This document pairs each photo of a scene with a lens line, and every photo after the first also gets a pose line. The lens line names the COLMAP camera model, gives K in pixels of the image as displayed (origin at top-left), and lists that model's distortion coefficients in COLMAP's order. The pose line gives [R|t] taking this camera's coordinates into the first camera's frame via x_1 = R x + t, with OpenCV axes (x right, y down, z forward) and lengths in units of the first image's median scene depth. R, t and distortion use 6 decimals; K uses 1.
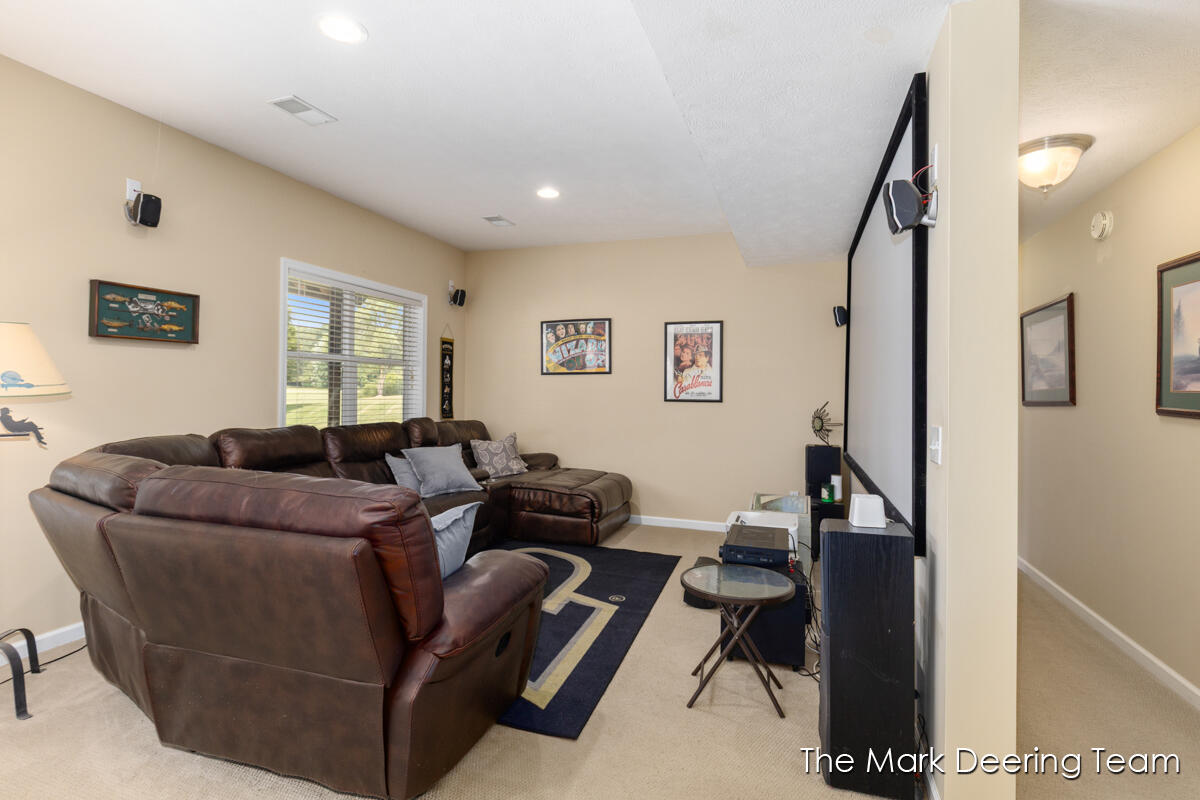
lens RADIAL K [[578.9, 0, 596.6], [0, 578.9, 388.0], [0, 0, 1]] dist [-0.002989, 0.000216]
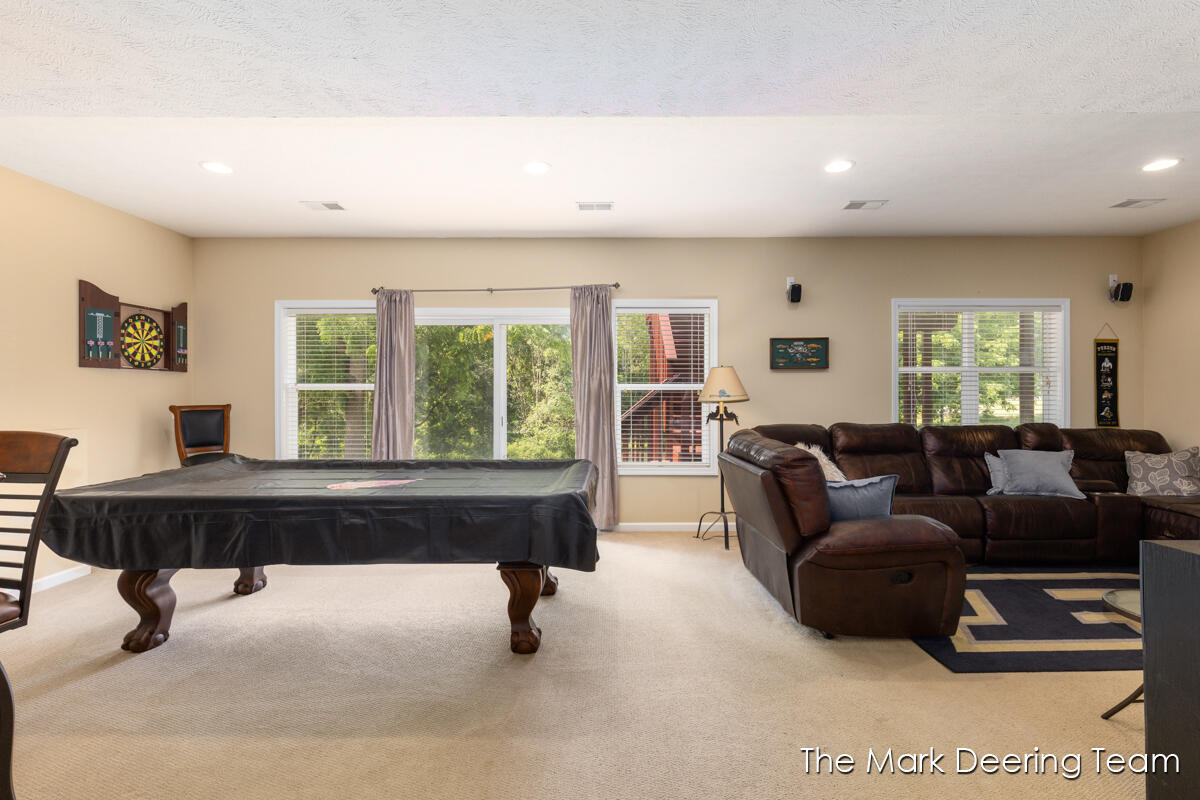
lens RADIAL K [[536.7, 0, 597.8], [0, 536.7, 396.5], [0, 0, 1]] dist [0.001474, 0.000556]
pose [[0.316154, -0.012468, -0.948626, 0.401775], [0.010979, 0.999895, -0.009483, 0.005881], [0.948644, -0.007417, 0.316257, -0.047210]]
